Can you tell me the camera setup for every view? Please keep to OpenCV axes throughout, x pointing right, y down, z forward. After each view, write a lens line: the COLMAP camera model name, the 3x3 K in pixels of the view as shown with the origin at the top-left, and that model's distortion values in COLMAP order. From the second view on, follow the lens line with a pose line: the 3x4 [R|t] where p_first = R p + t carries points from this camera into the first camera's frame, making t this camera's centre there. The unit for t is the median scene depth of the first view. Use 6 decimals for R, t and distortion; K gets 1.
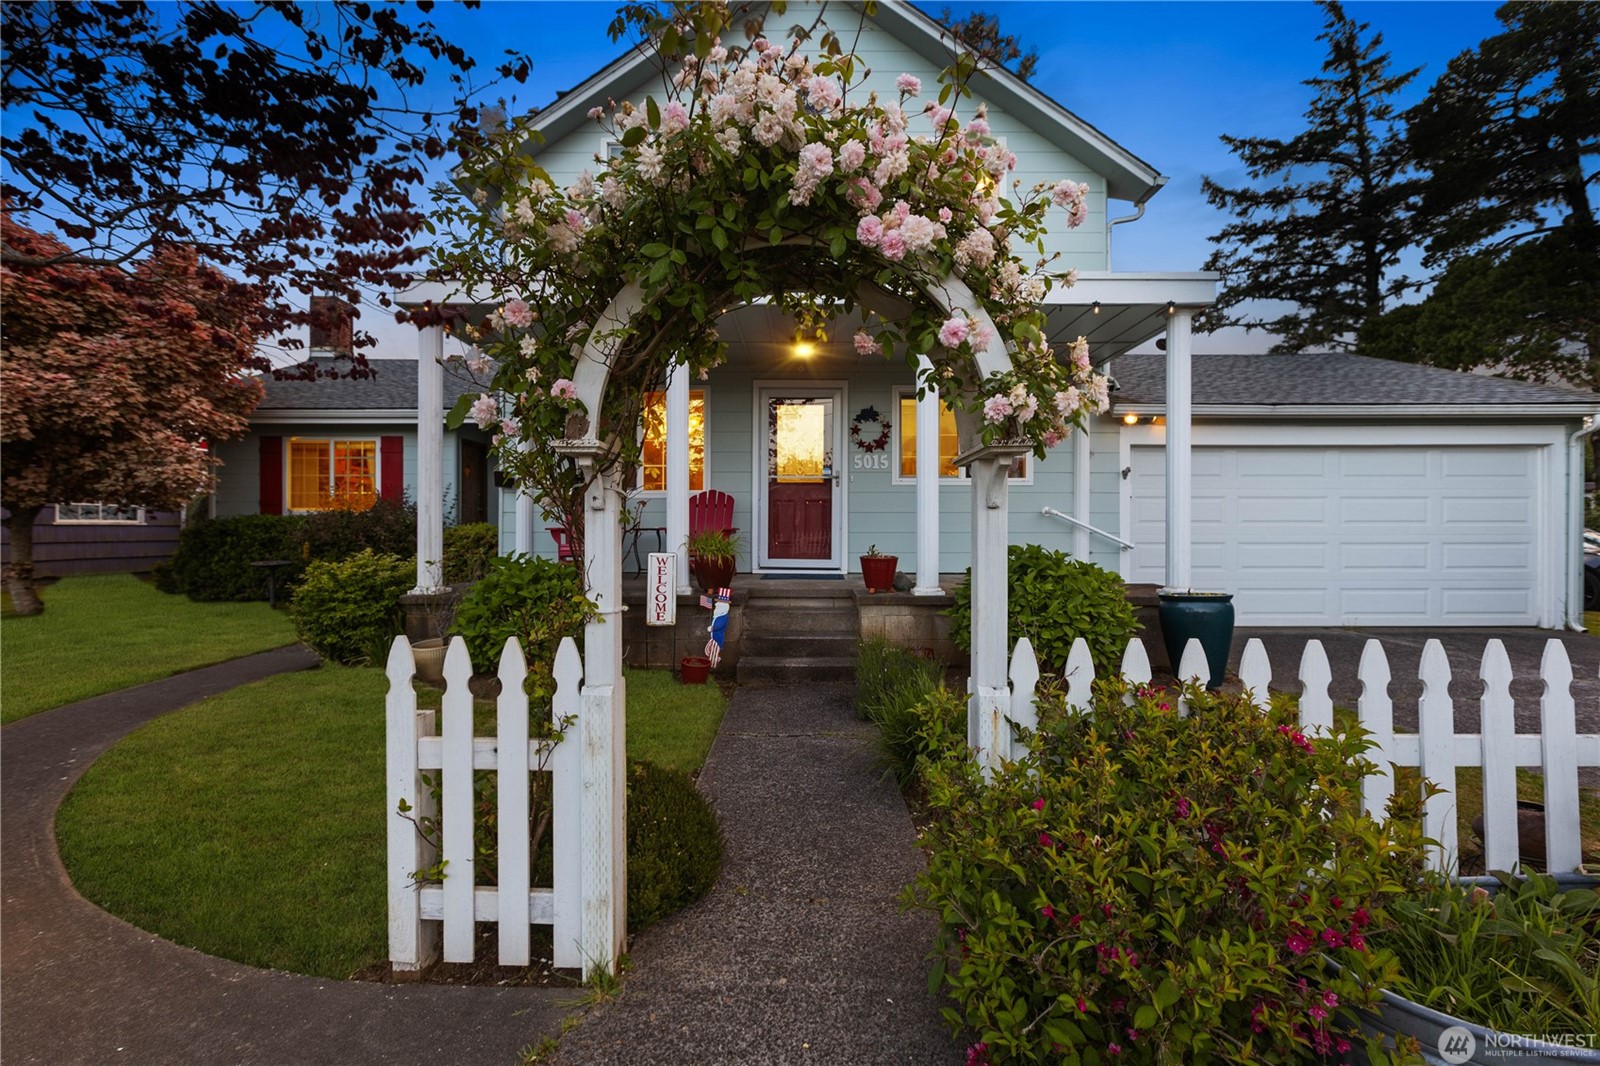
lens RADIAL K [[712.6, 0, 800.0], [0, 712.6, 533.0], [0, 0, 1]] dist [-0.002373, -0.000282]
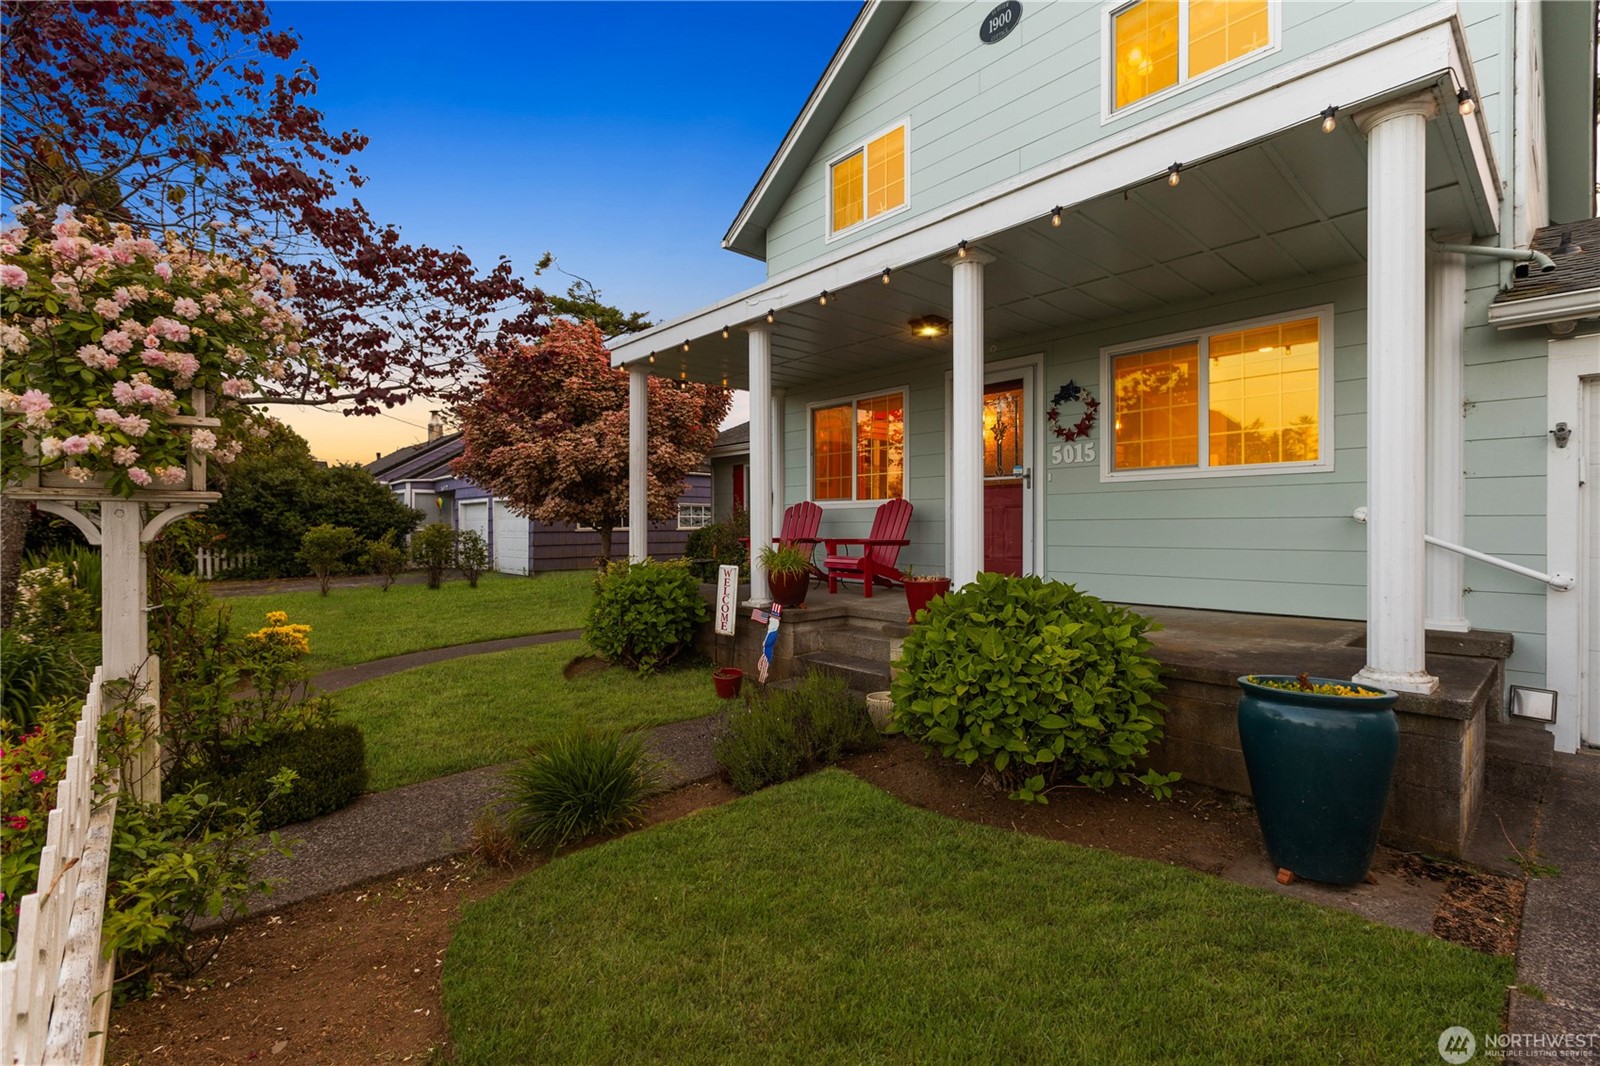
lens RADIAL K [[710.5, 0, 800.0], [0, 710.5, 533.0], [0, 0, 1]] dist [0.001939, 0.000096]
pose [[0.687409, 0.000839, -0.726270, 0.452565], [-0.004617, 0.999984, -0.003214, -0.011134], [0.726256, 0.005562, 0.687402, 0.265075]]
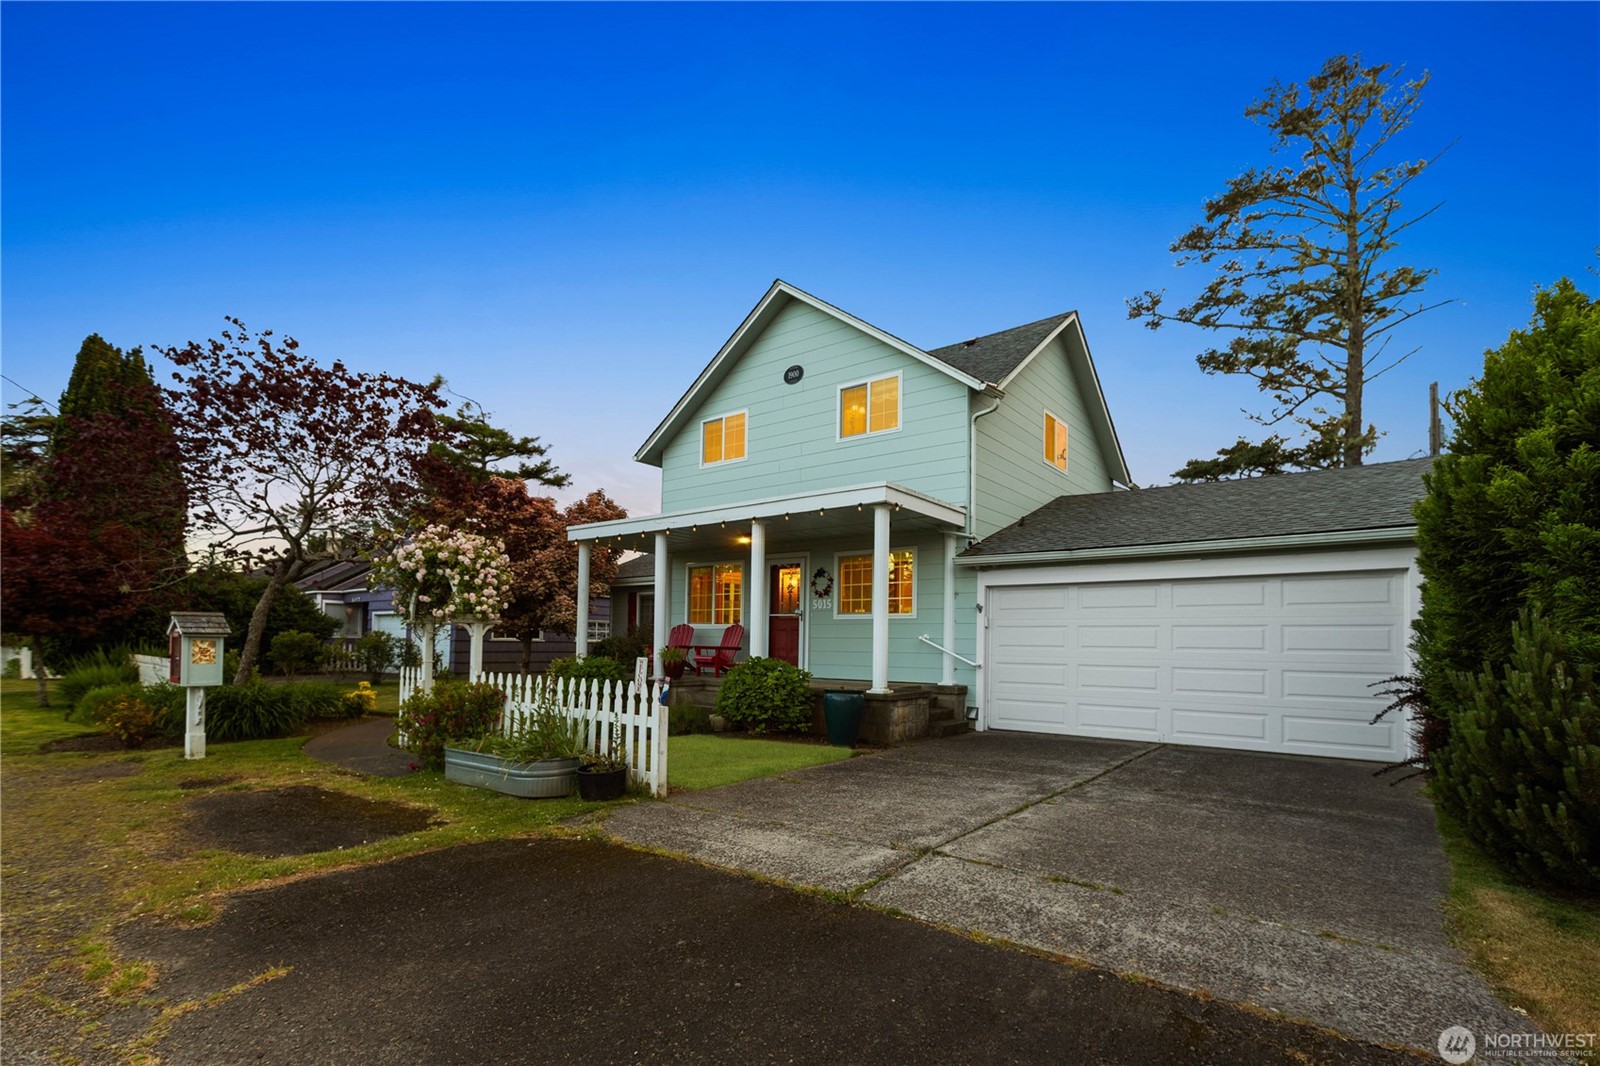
lens RADIAL K [[731.0, 0, 802.2], [0, 731.0, 641.5], [0, 0, 1]] dist [-0.000744, -0.000161]
pose [[0.799522, 0.007318, -0.600593, 0.993319], [-0.024008, 0.999516, -0.019781, 0.010290], [0.600157, 0.030234, 0.799311, -0.254268]]
